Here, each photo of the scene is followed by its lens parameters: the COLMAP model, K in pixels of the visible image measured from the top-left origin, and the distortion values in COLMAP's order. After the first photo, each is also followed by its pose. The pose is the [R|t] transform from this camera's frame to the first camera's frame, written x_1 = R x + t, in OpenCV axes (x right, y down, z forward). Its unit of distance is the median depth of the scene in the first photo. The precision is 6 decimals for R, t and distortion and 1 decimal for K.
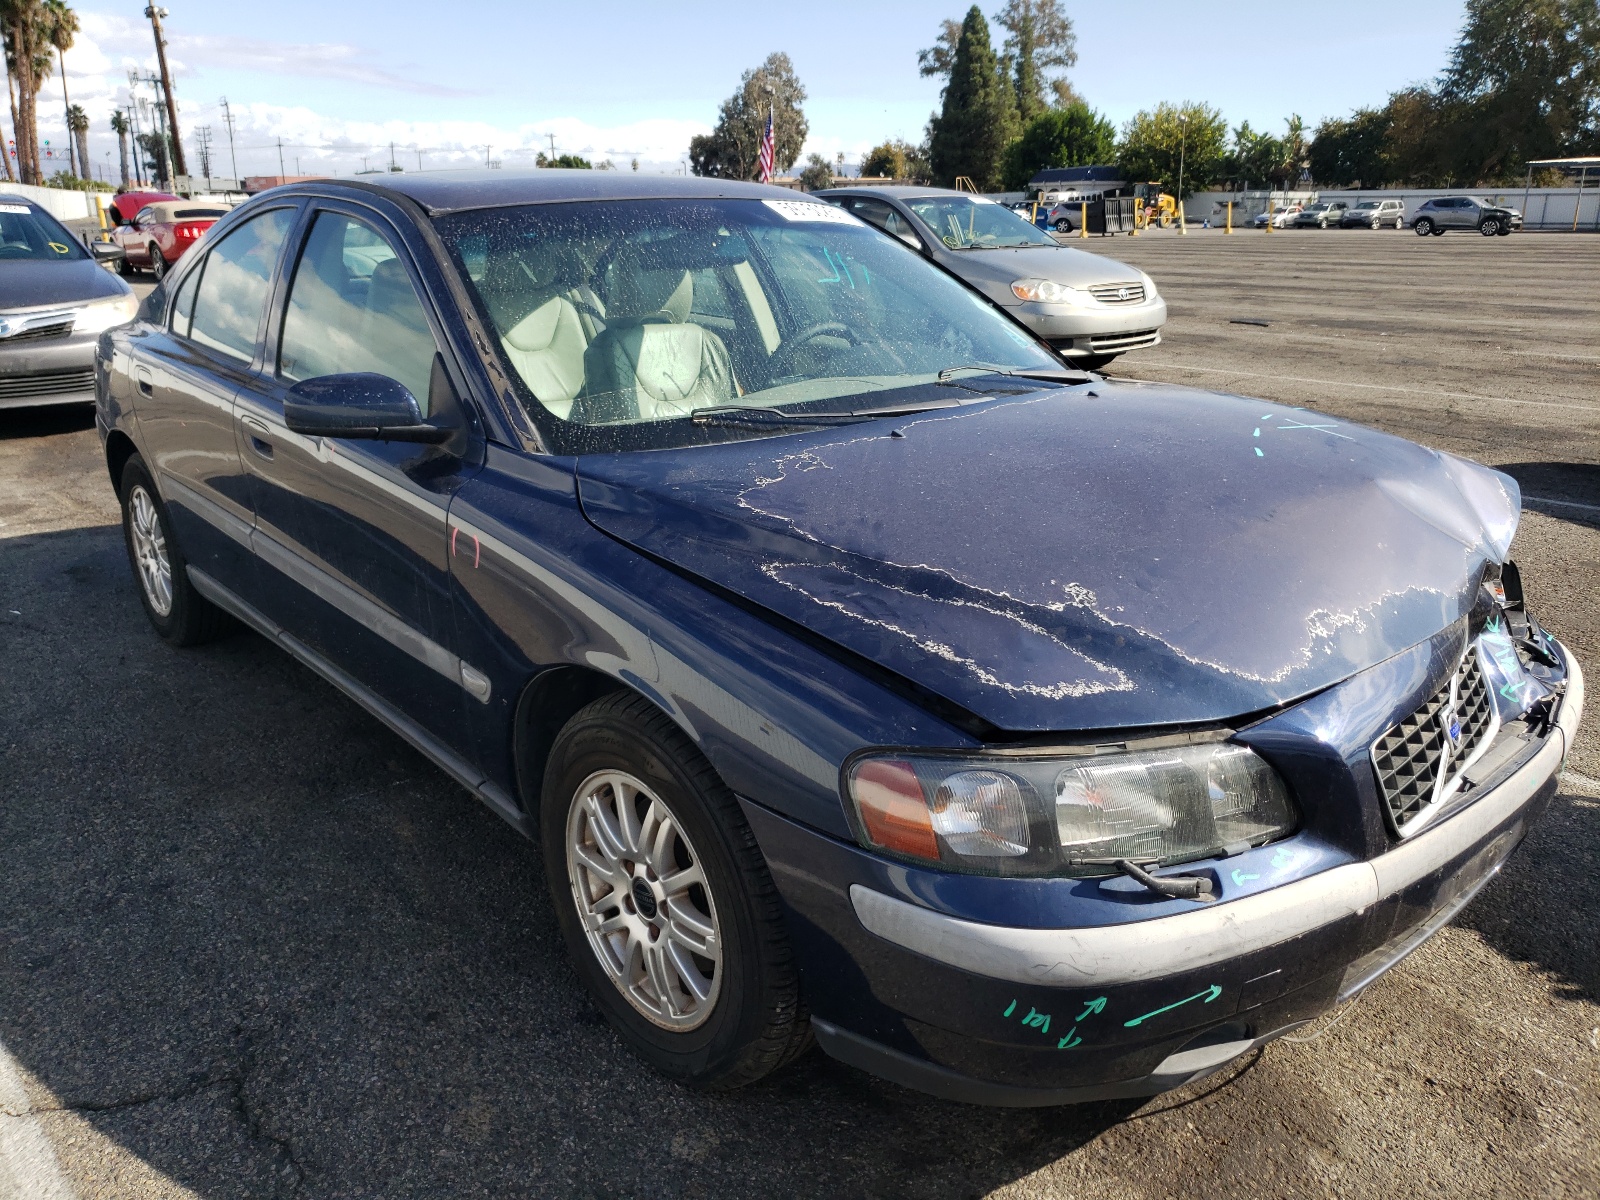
lens RADIAL K [[1211.5, 0, 800.0], [0, 1211.5, 600.0], [0, 0, 1]] dist [0.004765, -0.002474]
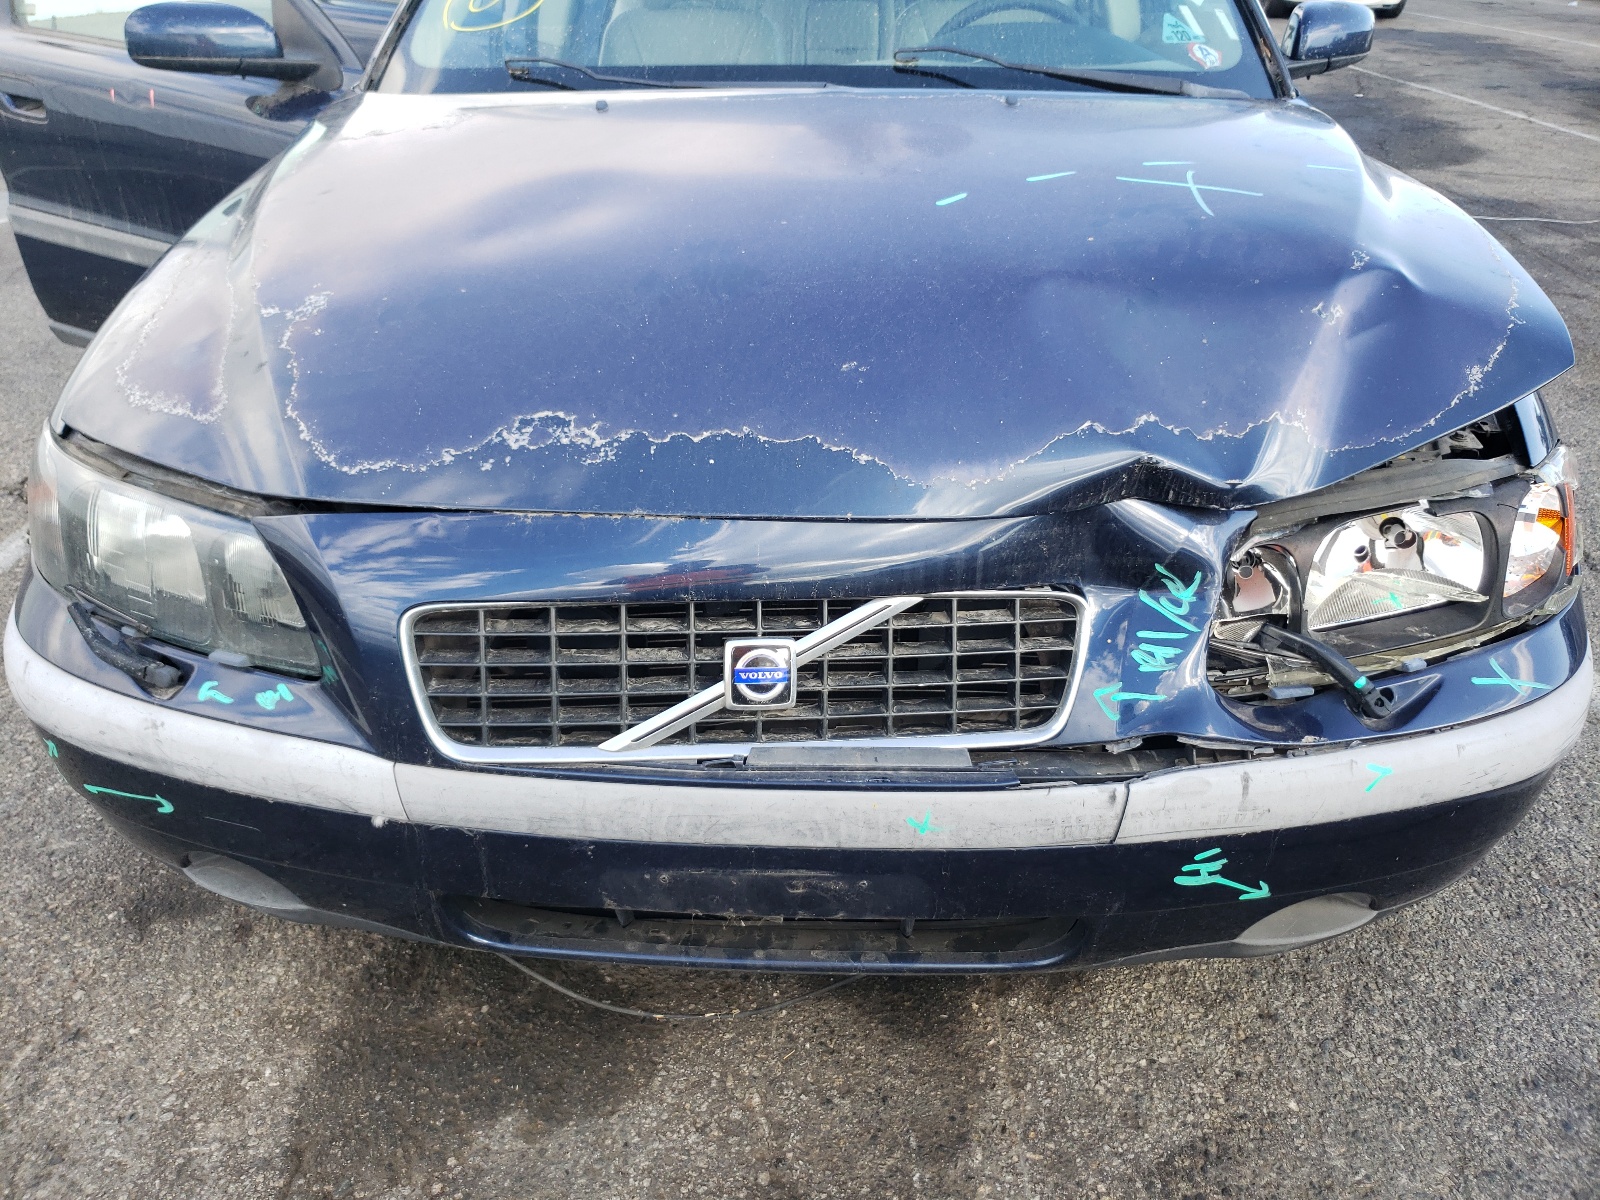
lens RADIAL K [[1228.4, 0, 788.1], [0, 1228.4, 598.8], [0, 0, 1]] dist [-0.007632, 0.003494]
pose [[0.742461, 0.341441, -0.576342, 1.005772], [-0.225439, 0.937525, 0.264998, -0.108436], [0.630816, -0.066821, 0.773050, 0.604974]]
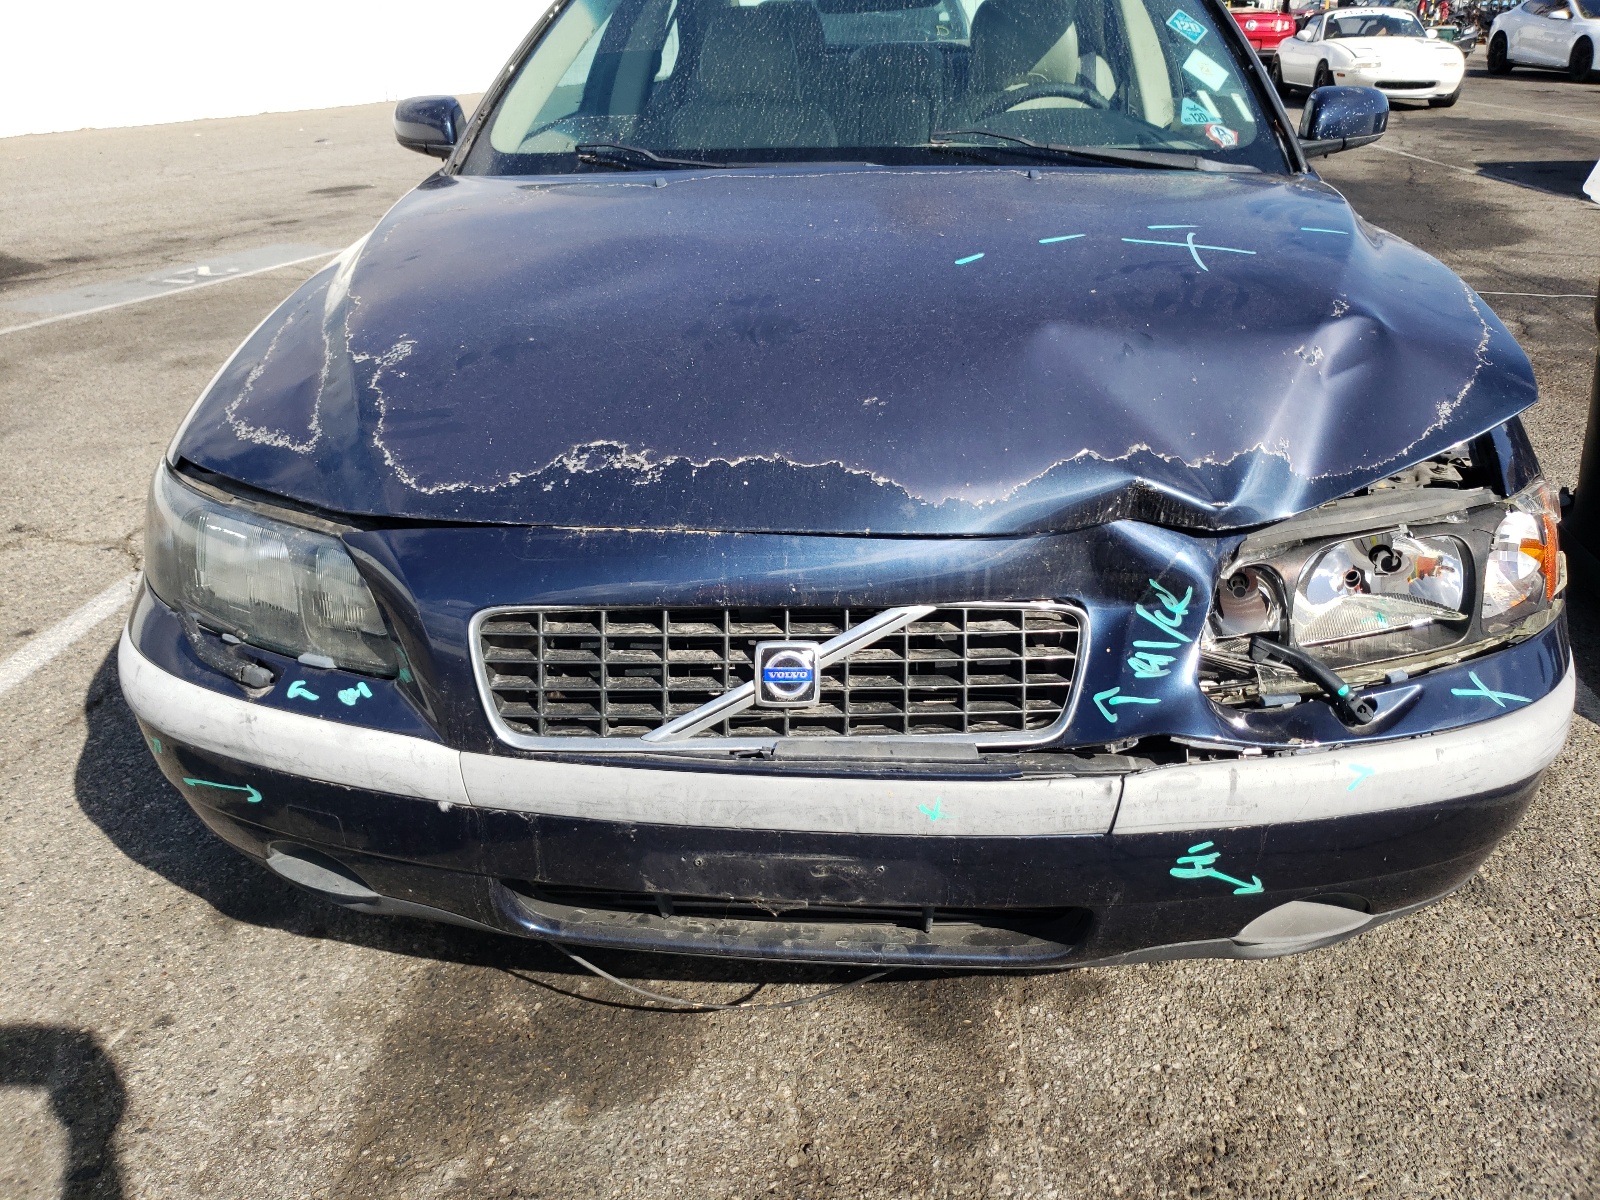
lens RADIAL K [[1211.5, 0, 800.0], [0, 1211.5, 600.0], [0, 0, 1]] dist [0.004765, -0.002474]
pose [[0.714599, 0.310206, -0.626994, 1.076124], [-0.223025, 0.950557, 0.216103, -0.091191], [0.663030, -0.014592, 0.748451, 0.565784]]
